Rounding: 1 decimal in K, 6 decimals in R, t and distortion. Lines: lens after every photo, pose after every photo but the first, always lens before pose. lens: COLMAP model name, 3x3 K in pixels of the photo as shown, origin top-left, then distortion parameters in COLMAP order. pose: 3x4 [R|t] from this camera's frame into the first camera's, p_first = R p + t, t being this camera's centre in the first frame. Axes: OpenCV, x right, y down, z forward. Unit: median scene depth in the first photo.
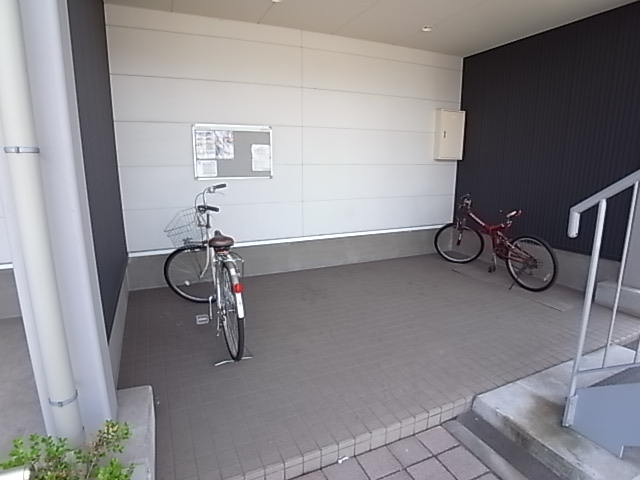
lens RADIAL K [[361.4, 0, 320.0], [0, 361.4, 240.0], [0, 0, 1]] dist [-0.058291, 0.018416]
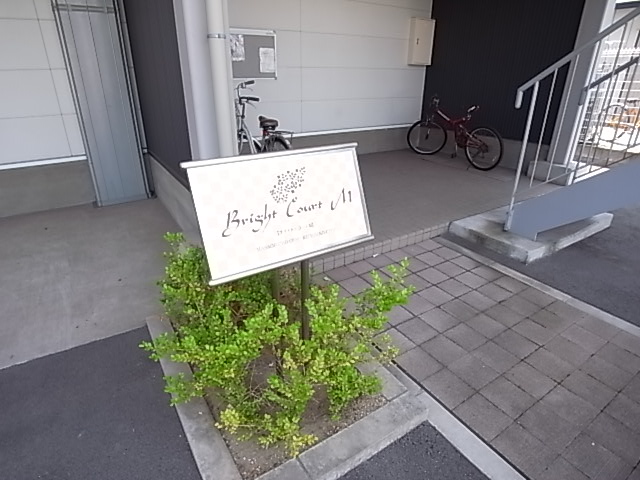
lens RADIAL K [[361.4, 0, 320.0], [0, 361.4, 240.0], [0, 0, 1]] dist [-0.058291, 0.018416]
pose [[0.990046, -0.058378, 0.128069, -0.178664], [0.029641, 0.976000, 0.215746, 0.090834], [-0.137590, -0.209802, 0.968015, -0.240752]]
